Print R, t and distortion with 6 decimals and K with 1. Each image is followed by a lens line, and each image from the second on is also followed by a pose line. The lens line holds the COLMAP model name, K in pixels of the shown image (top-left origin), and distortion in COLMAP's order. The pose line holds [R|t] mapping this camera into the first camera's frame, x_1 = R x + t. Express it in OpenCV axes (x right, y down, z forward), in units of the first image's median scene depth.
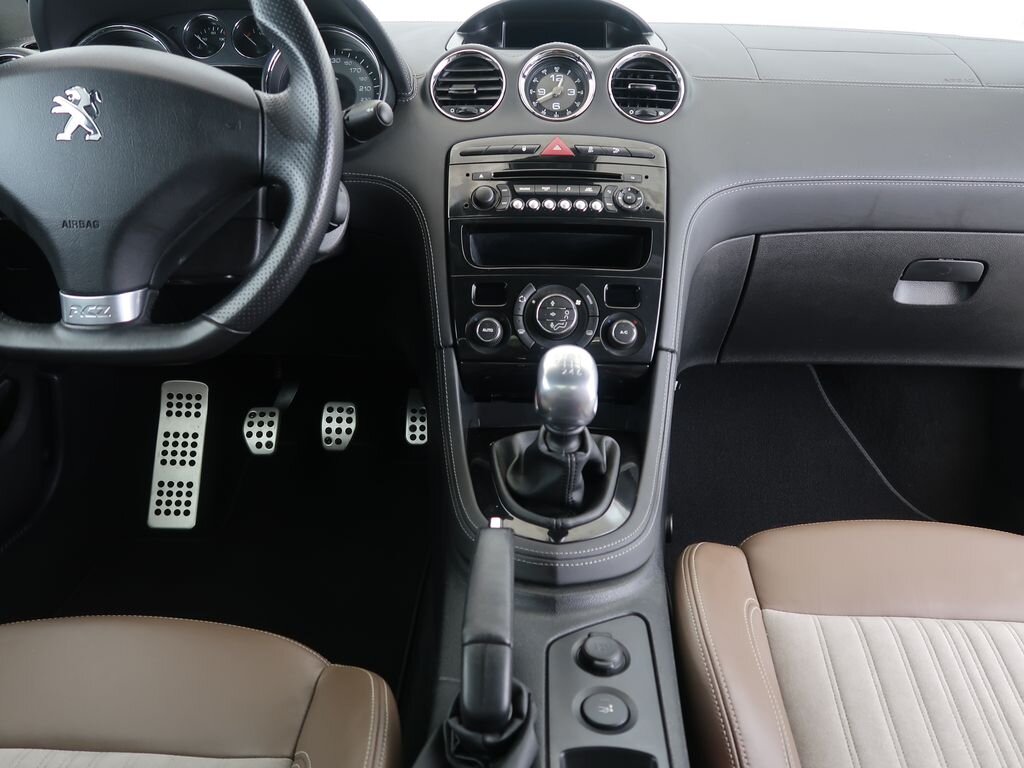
lens RADIAL K [[814.0, 0, 512.0], [0, 814.0, 384.0], [0, 0, 1]] dist [-0.008831, 0.004576]
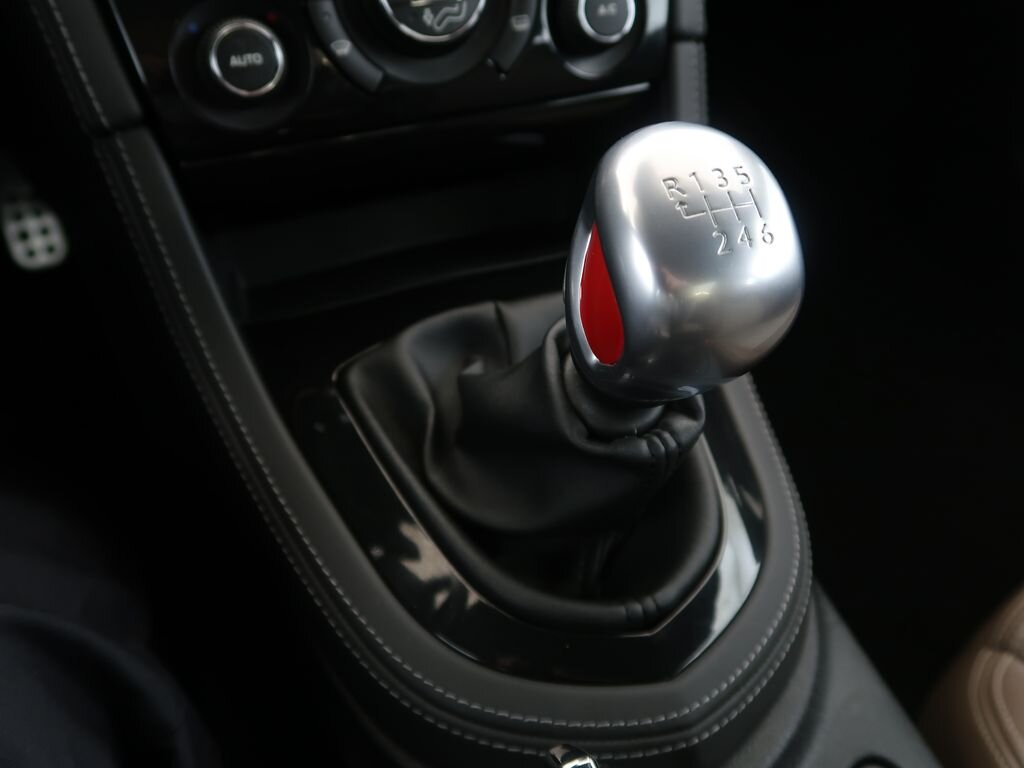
lens RADIAL K [[898.4, 0, 512.0], [0, 898.4, 384.0], [0, 0, 1]] dist [0.007186, 0.006798]
pose [[0.904338, -0.276917, 0.324791, -0.083085], [0.126859, 0.900962, 0.414939, -0.081148], [-0.407528, -0.334043, 0.849904, 0.568110]]
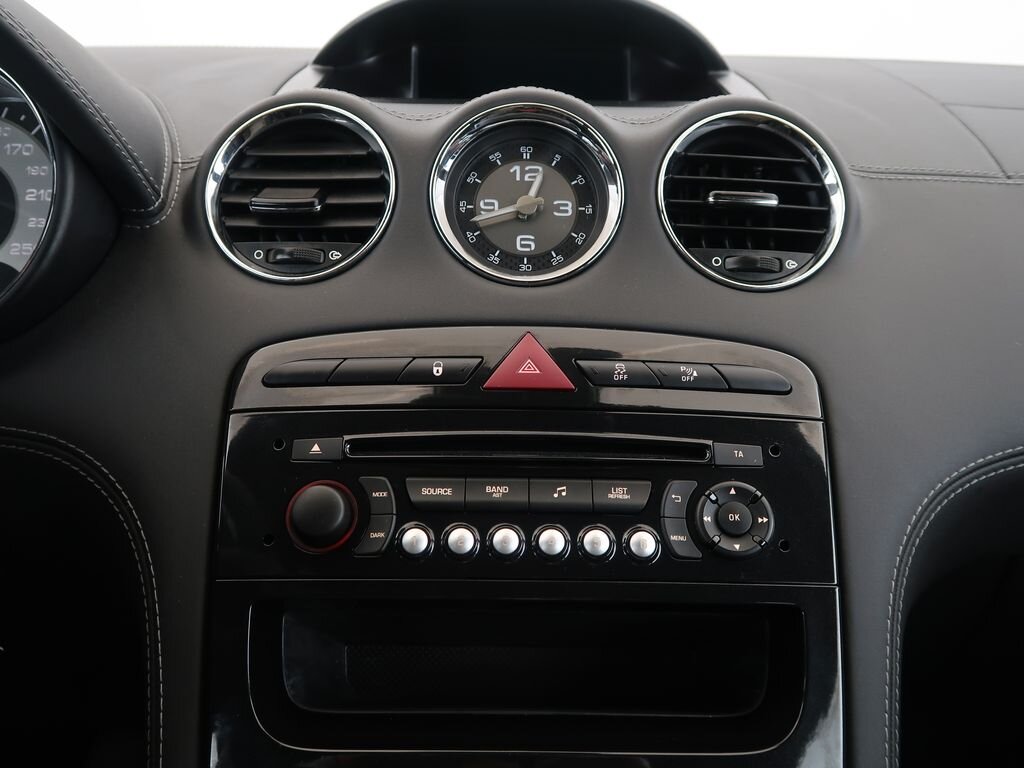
lens RADIAL K [[898.4, 0, 512.0], [0, 898.4, 384.0], [0, 0, 1]] dist [0.007186, 0.006798]
pose [[0.999326, -0.000746, 0.036703, 0.033733], [0.003889, 0.996317, -0.085658, -0.250763], [-0.036504, 0.085743, 0.995648, 0.605321]]
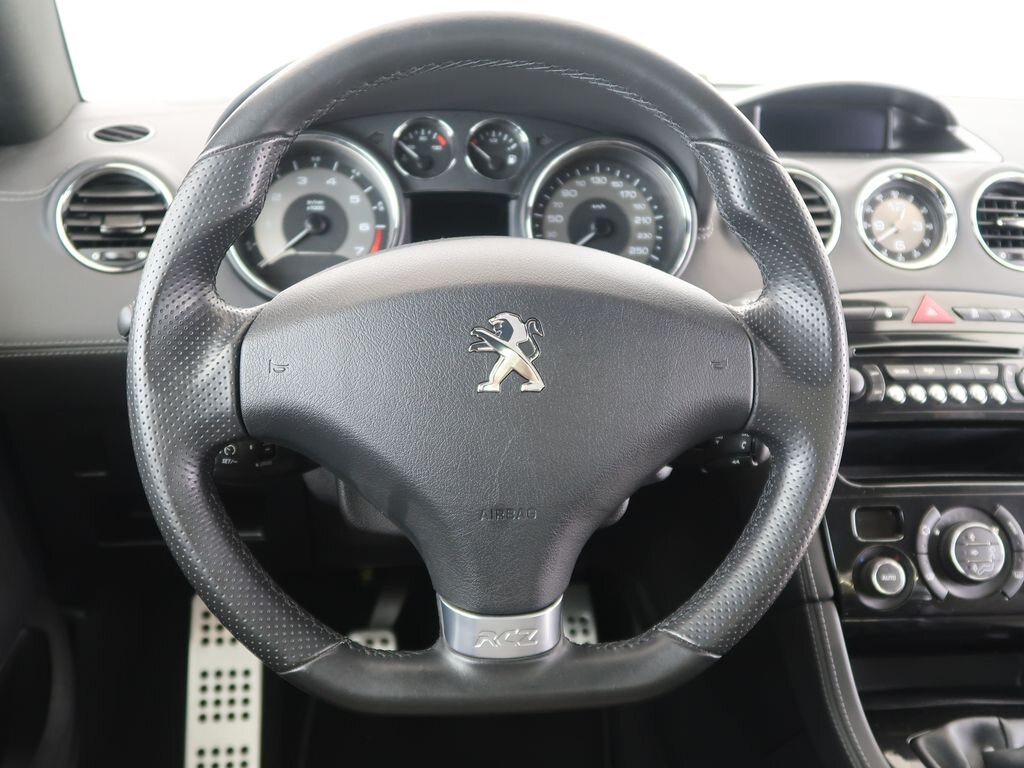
lens RADIAL K [[1132.5, 0, 512.0], [0, 1132.5, 384.0], [0, 0, 1]] dist [0.028102, -0.015316]
pose [[0.988318, -0.020311, 0.151048, -0.480642], [0.028648, 0.998171, -0.053227, -0.182905], [-0.149691, 0.056932, 0.987092, 0.046431]]
